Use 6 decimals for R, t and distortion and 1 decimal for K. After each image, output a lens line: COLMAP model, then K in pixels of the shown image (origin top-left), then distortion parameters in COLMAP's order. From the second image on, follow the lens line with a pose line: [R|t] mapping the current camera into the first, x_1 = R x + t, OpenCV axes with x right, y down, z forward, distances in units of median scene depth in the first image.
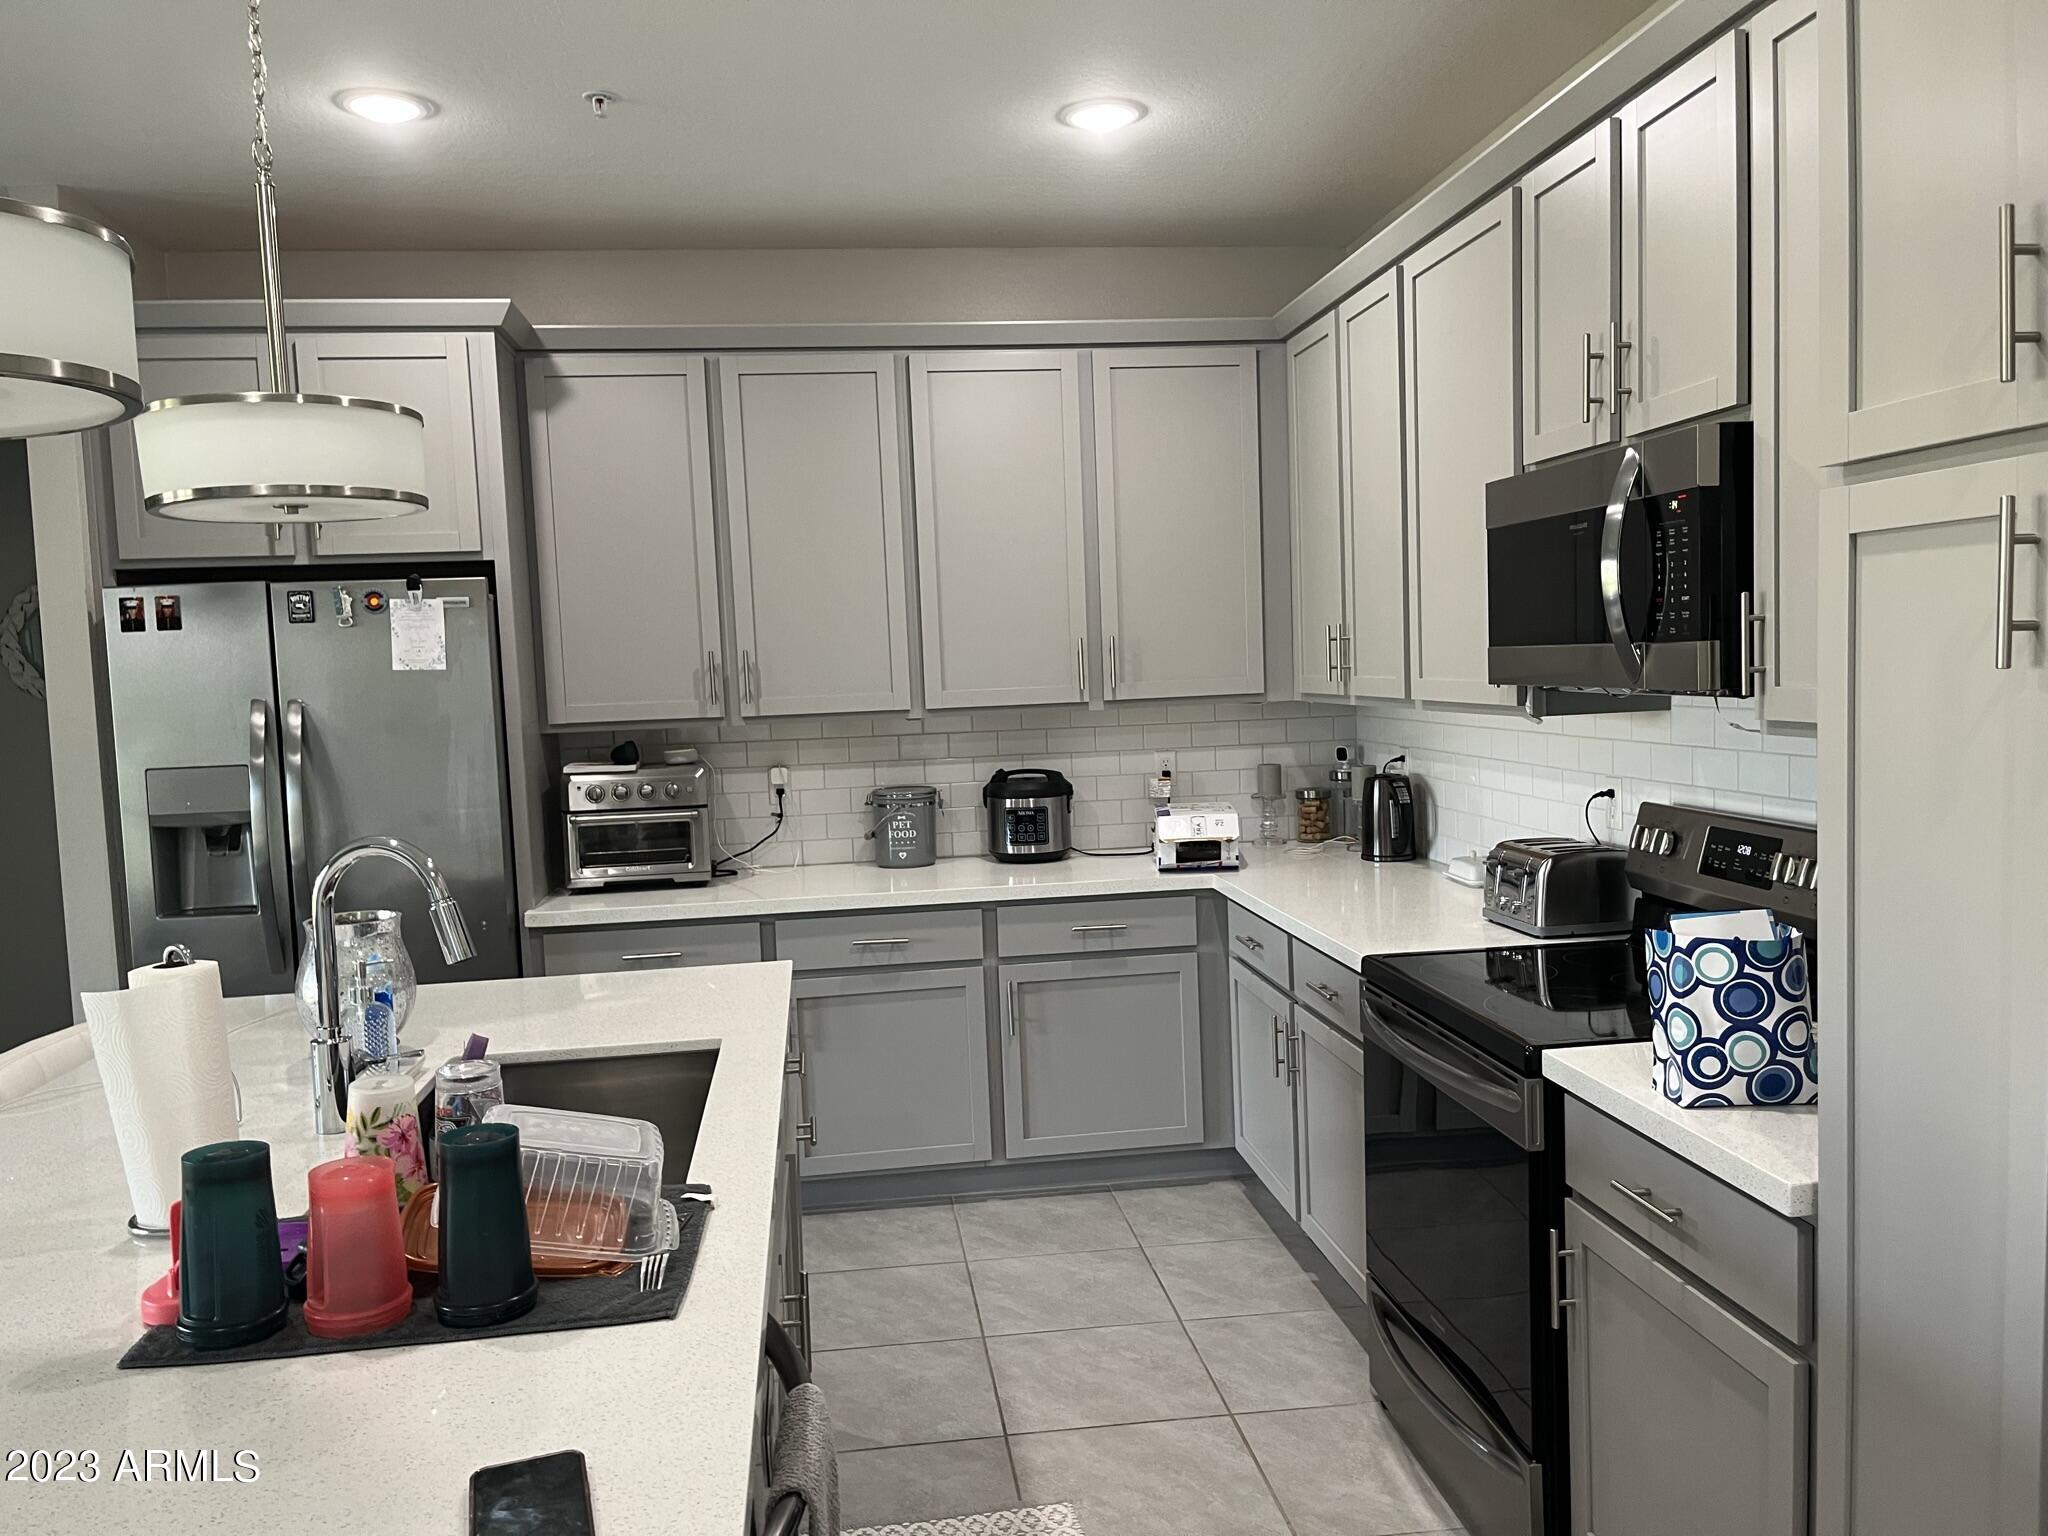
lens RADIAL K [[1549.9, 0, 1014.6], [0, 1549.9, 784.7], [0, 0, 1]] dist [0.047579, -0.042821]
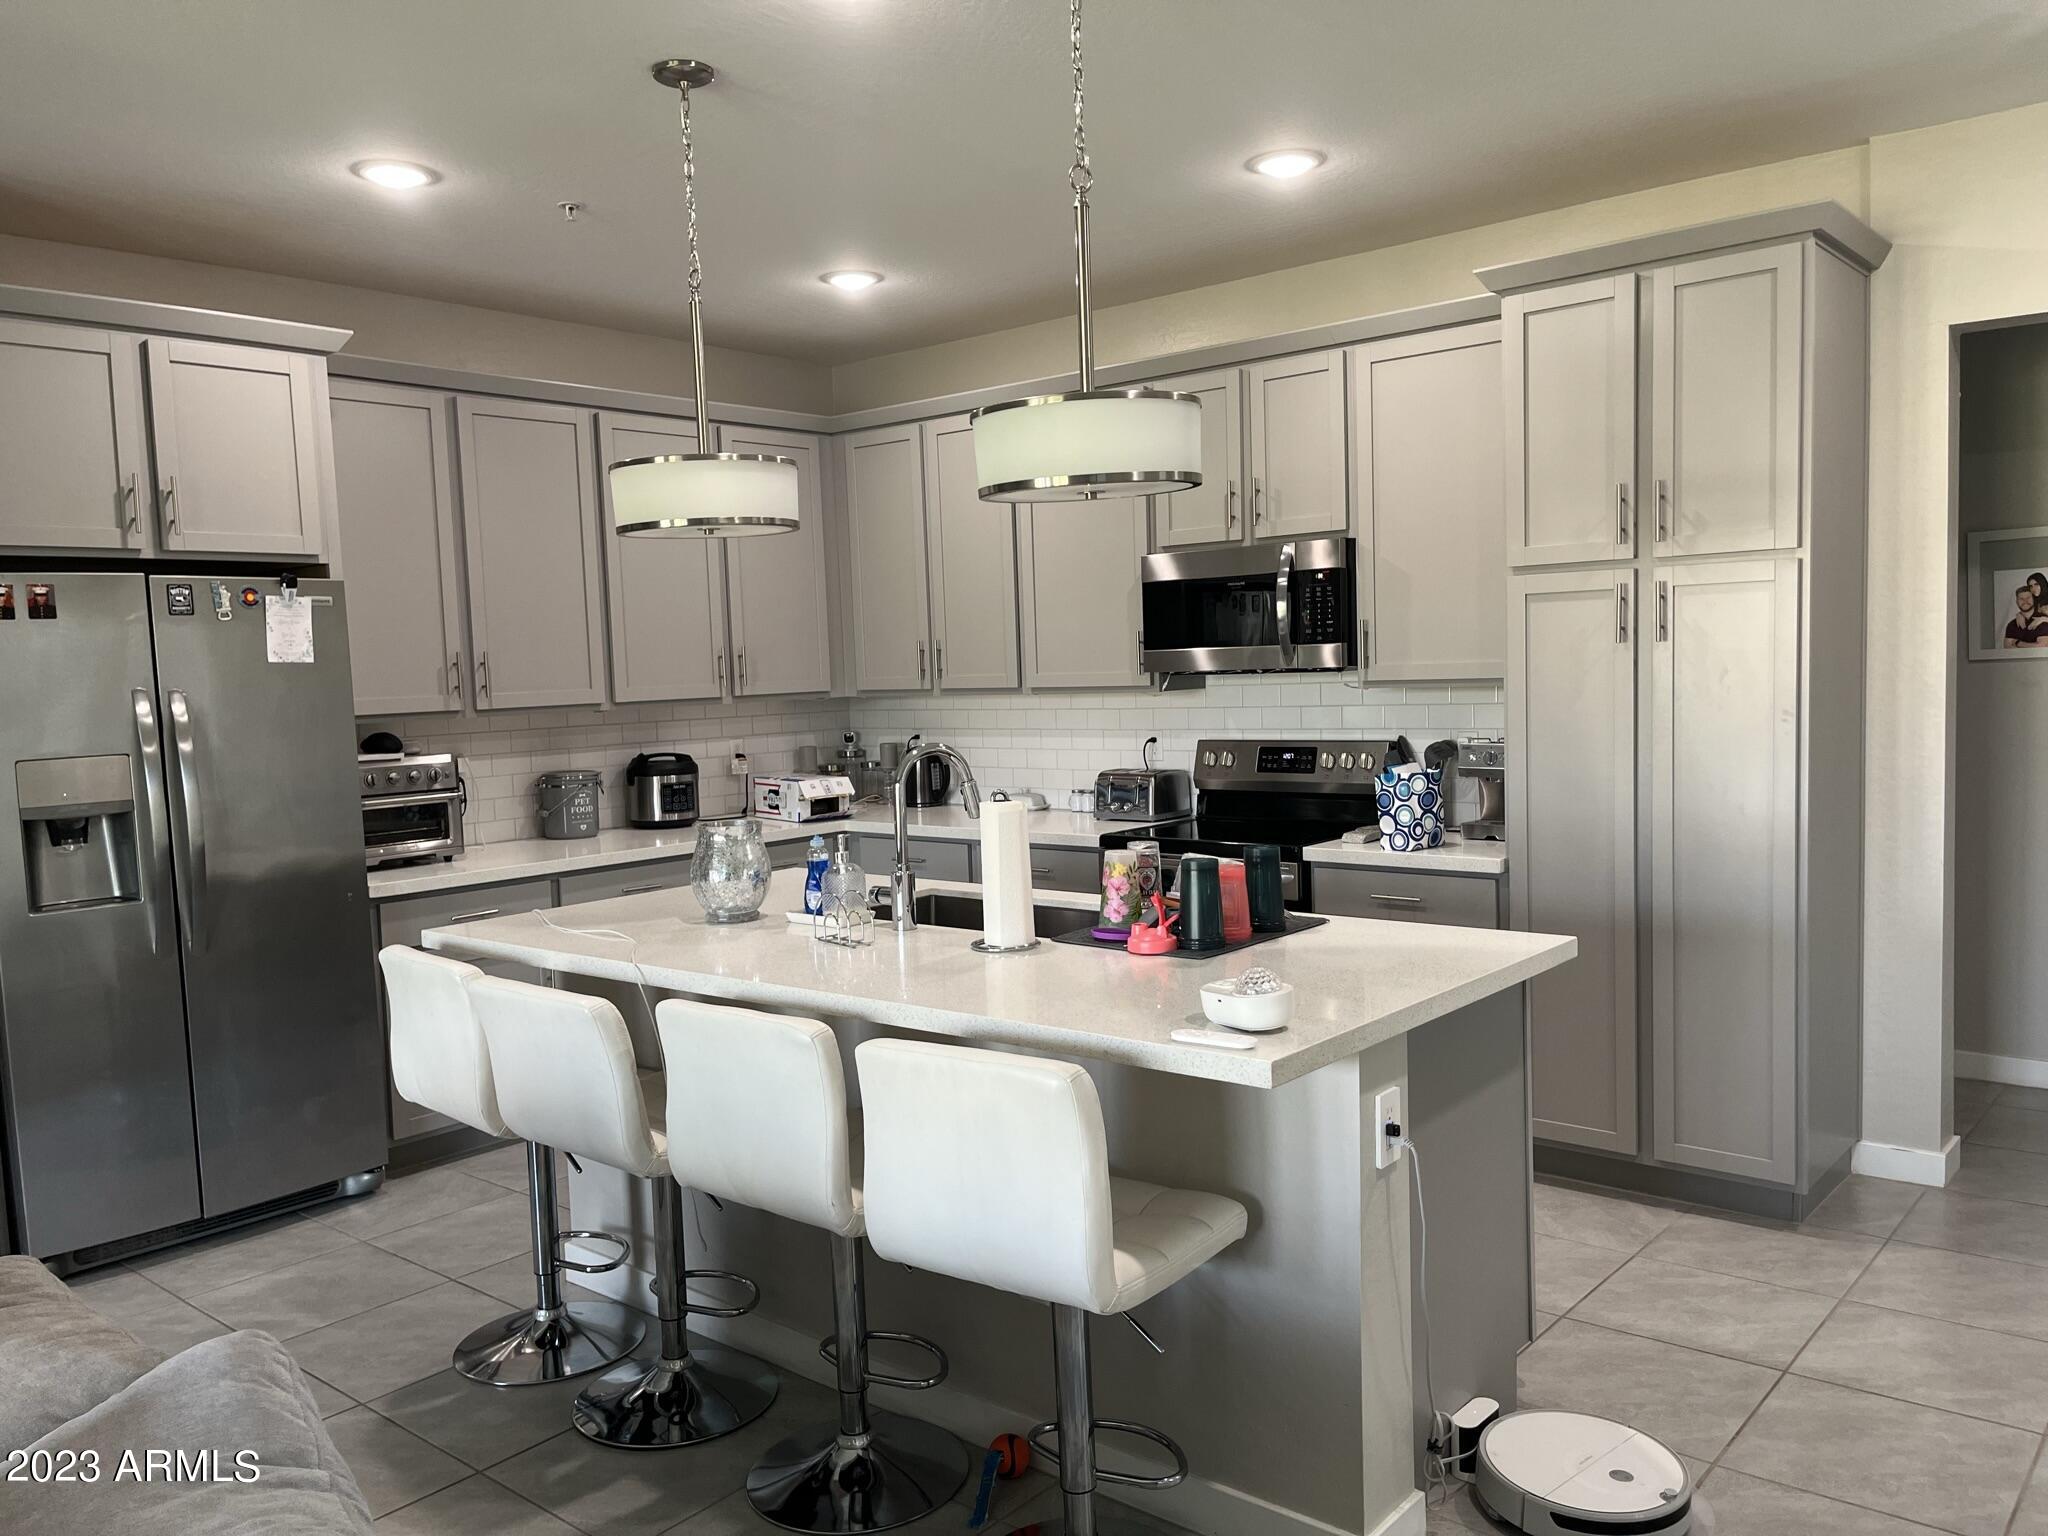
lens RADIAL K [[1549.9, 0, 1044.8], [0, 1549.9, 768.2], [0, 0, 1]] dist [0.047579, -0.042821]
pose [[0.738463, -0.035231, 0.673373, -0.728373], [0.060707, 0.998052, -0.014357, 0.046363], [-0.671555, 0.051480, 0.739164, -0.141934]]
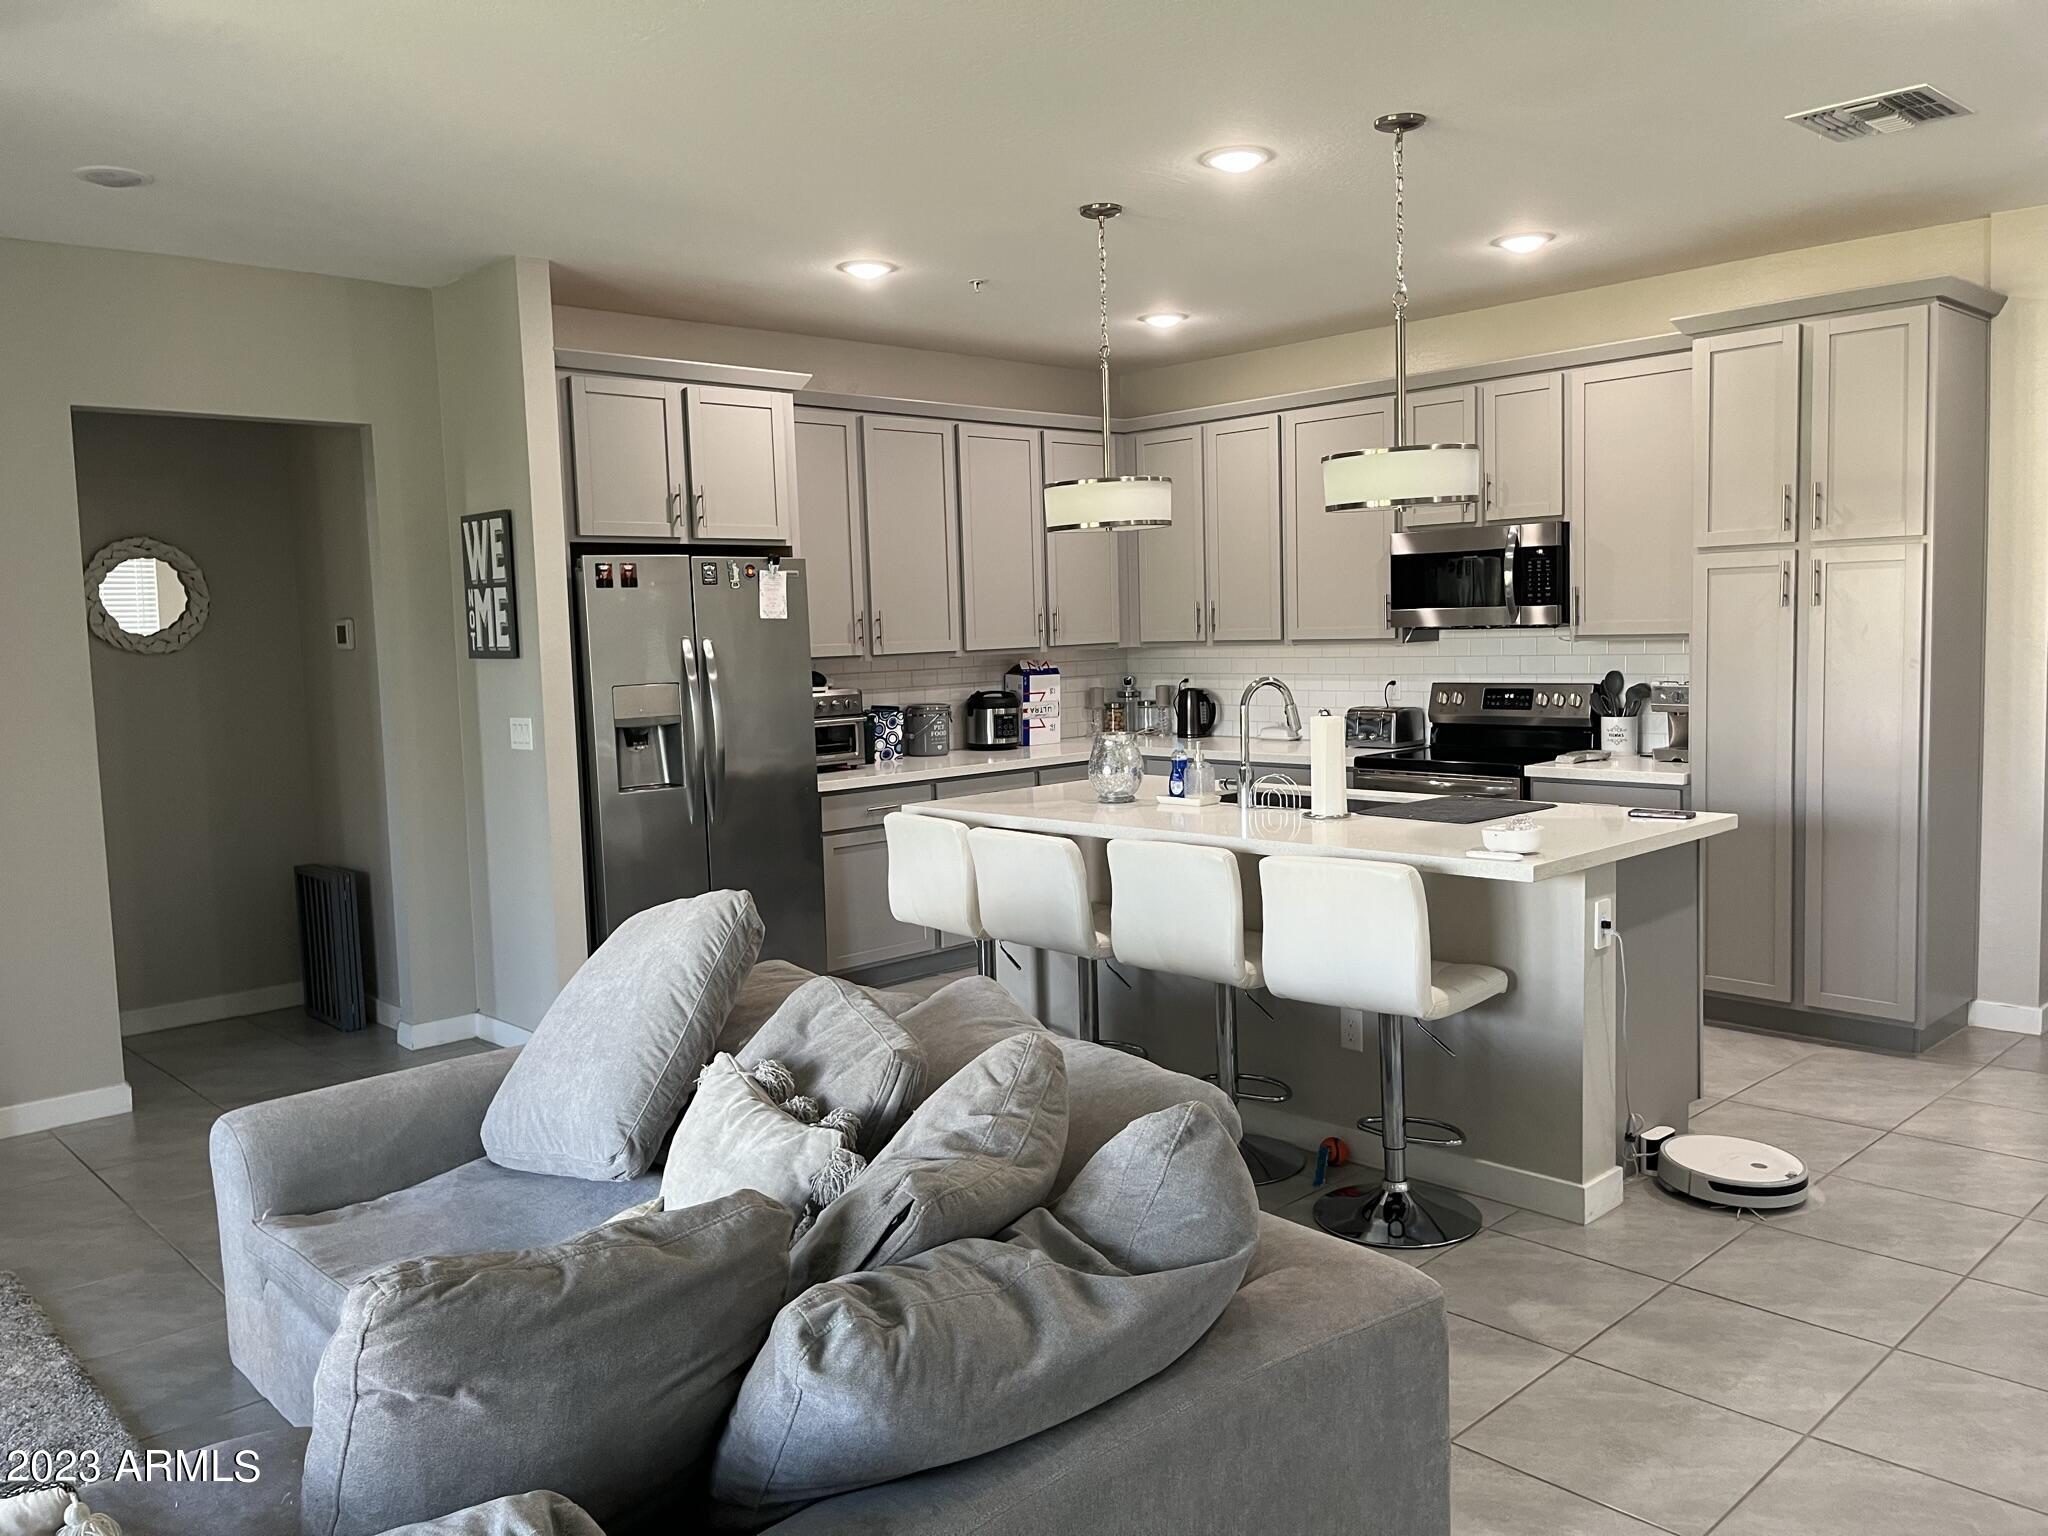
lens RADIAL K [[1549.9, 0, 1050.7], [0, 1549.9, 739.6], [0, 0, 1]] dist [0.047579, -0.042821]
pose [[0.805504, -0.033083, 0.591666, -1.050364], [0.047635, 0.998824, -0.009002, 0.067649], [-0.590672, 0.035435, 0.806133, -0.343351]]
